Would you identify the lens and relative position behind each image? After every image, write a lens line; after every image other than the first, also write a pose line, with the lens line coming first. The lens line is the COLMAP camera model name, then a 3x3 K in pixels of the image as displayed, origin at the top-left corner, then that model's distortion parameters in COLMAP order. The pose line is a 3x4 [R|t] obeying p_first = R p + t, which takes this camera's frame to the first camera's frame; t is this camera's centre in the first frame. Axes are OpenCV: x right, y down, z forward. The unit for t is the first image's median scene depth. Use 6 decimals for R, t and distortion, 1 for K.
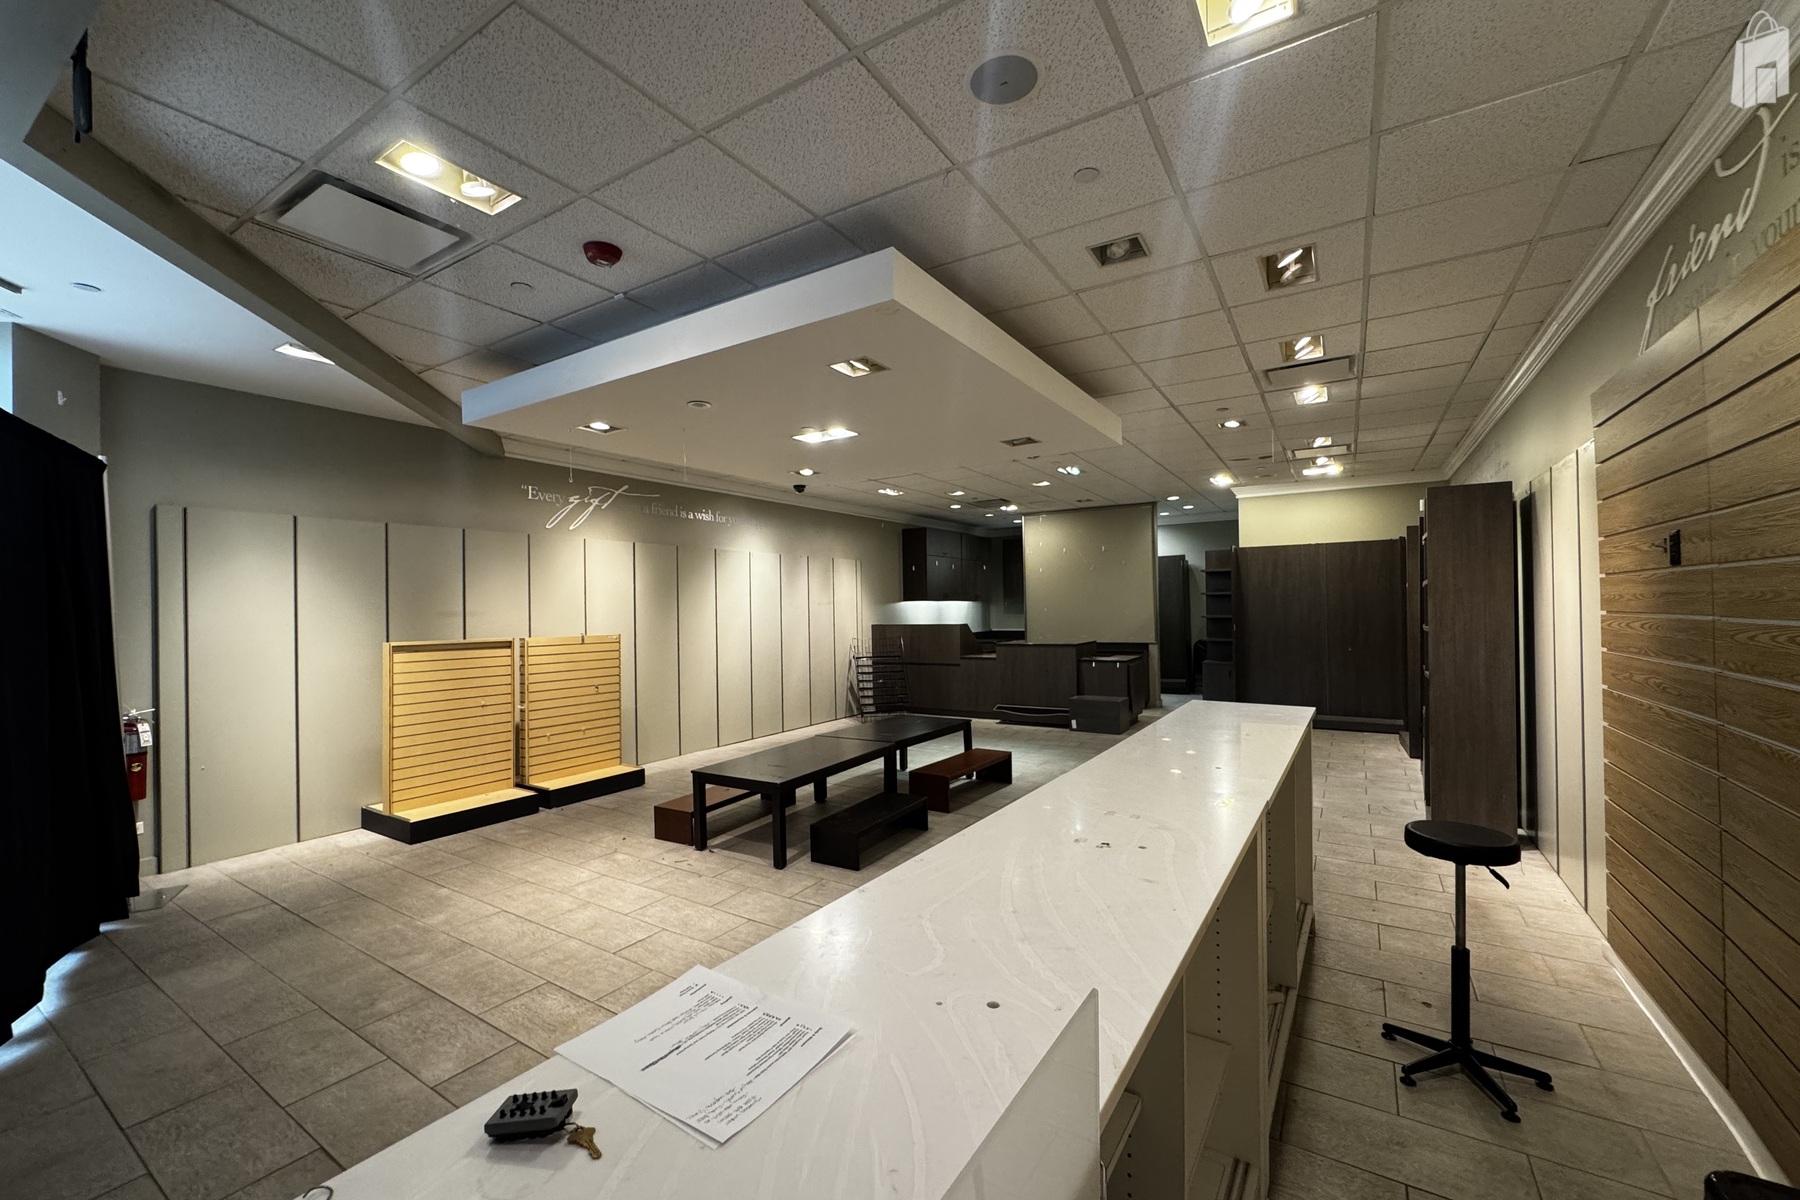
lens RADIAL K [[715.5, 0, 898.6], [0, 715.5, 601.2], [0, 0, 1]] dist [-0.002132, 0.000102]
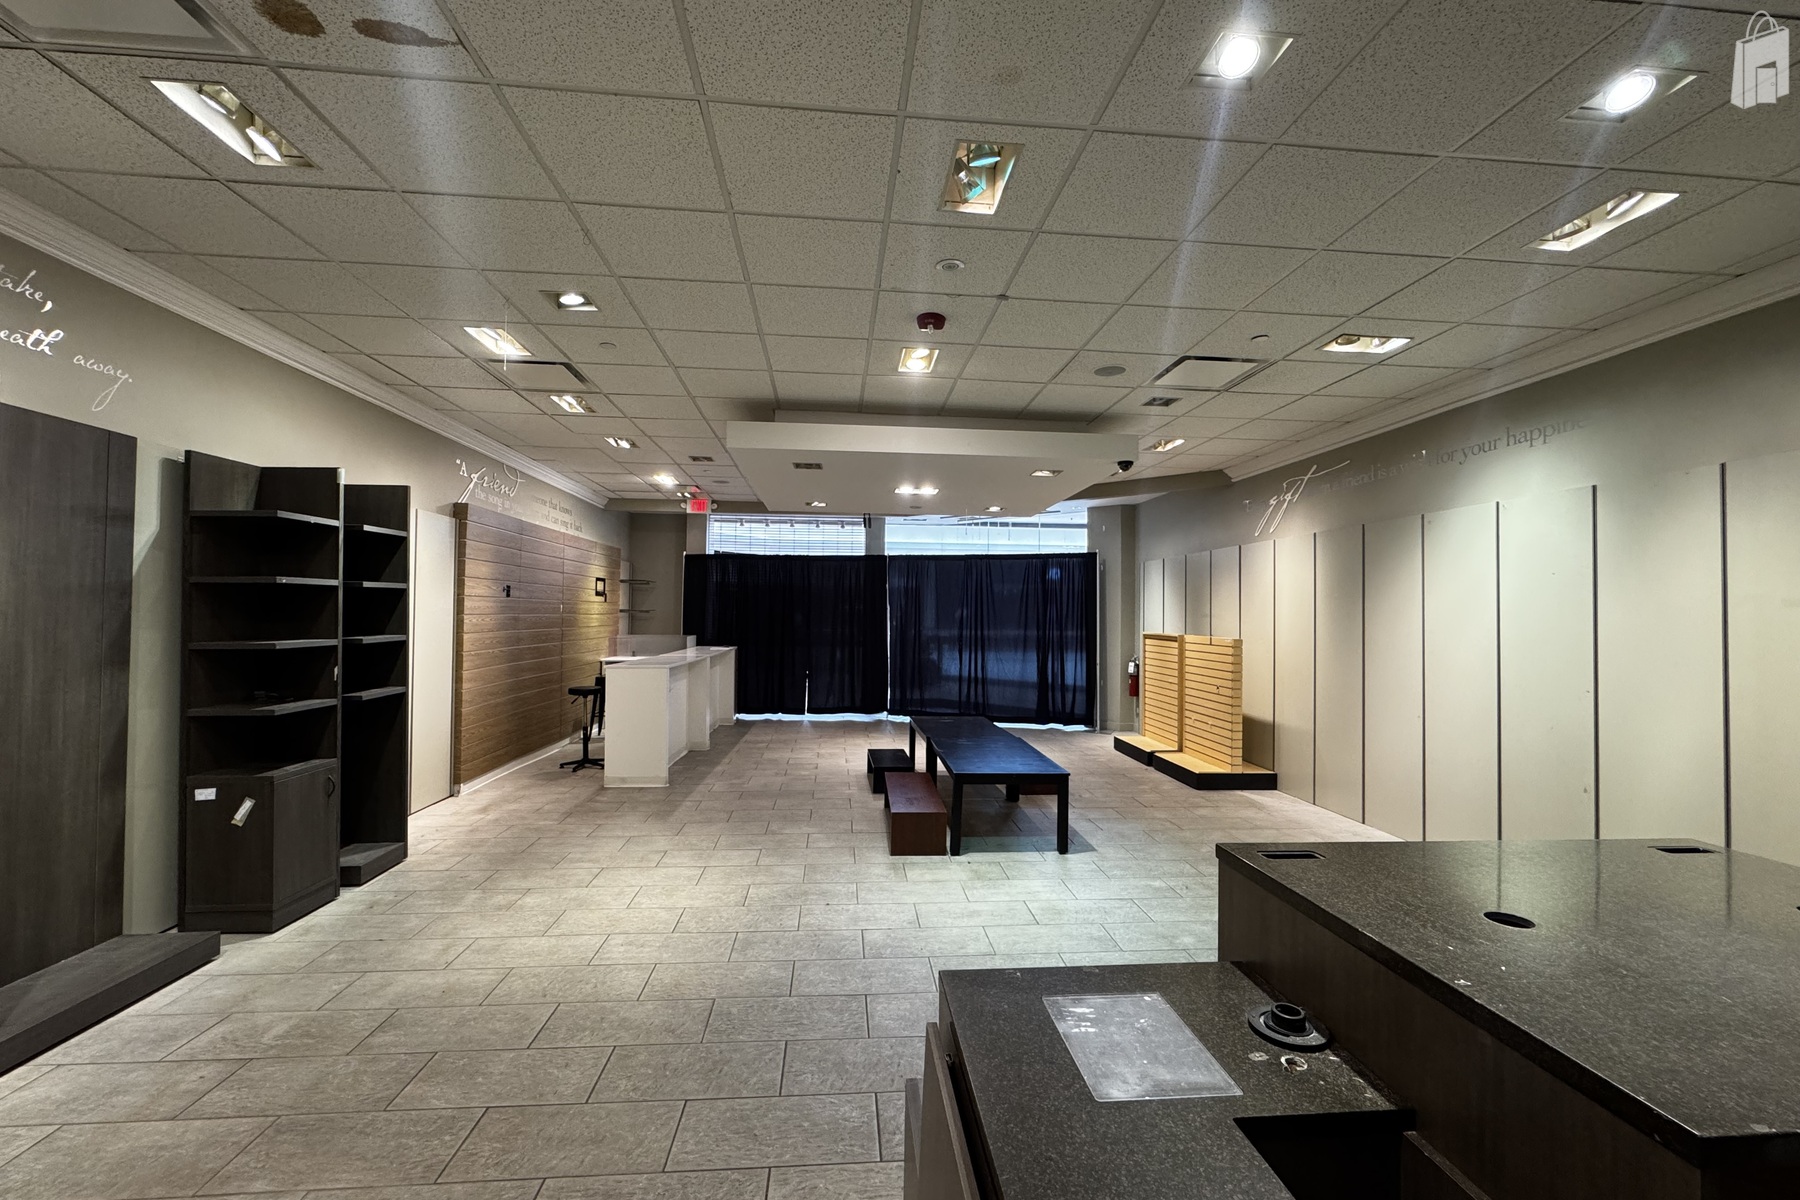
lens RADIAL K [[715.5, 0, 898.6], [0, 715.5, 601.2], [0, 0, 1]] dist [-0.002132, 0.000102]
pose [[-0.795044, -0.005239, -0.606529, 0.632477], [0.006093, 0.999843, -0.016623, 0.009418], [0.606521, -0.016912, -0.794888, 1.688612]]
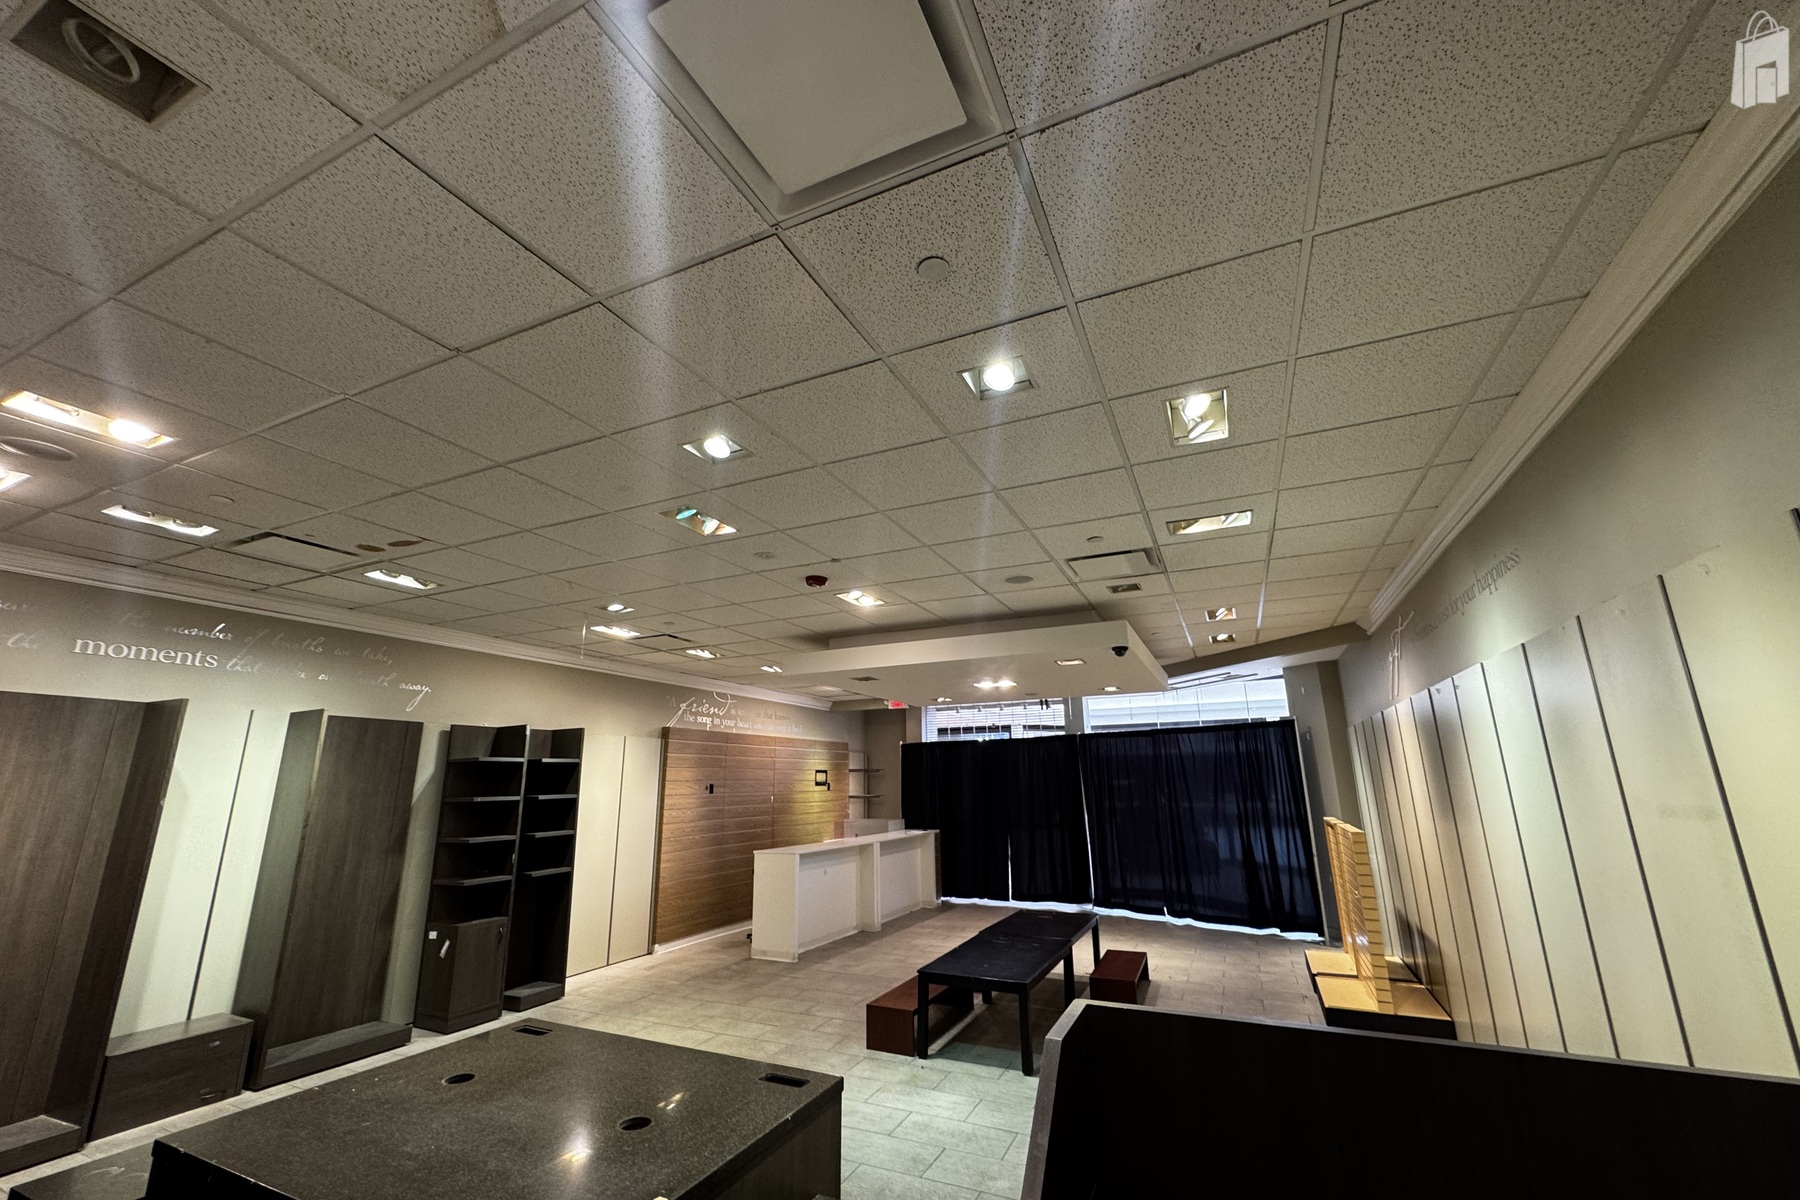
lens RADIAL K [[715.5, 0, 898.6], [0, 715.5, 601.2], [0, 0, 1]] dist [-0.002132, 0.000102]
pose [[-0.991557, -0.003106, -0.129631, 0.241293], [0.030286, 0.966515, -0.254816, -0.016030], [0.126082, -0.256591, -0.958261, 1.989933]]
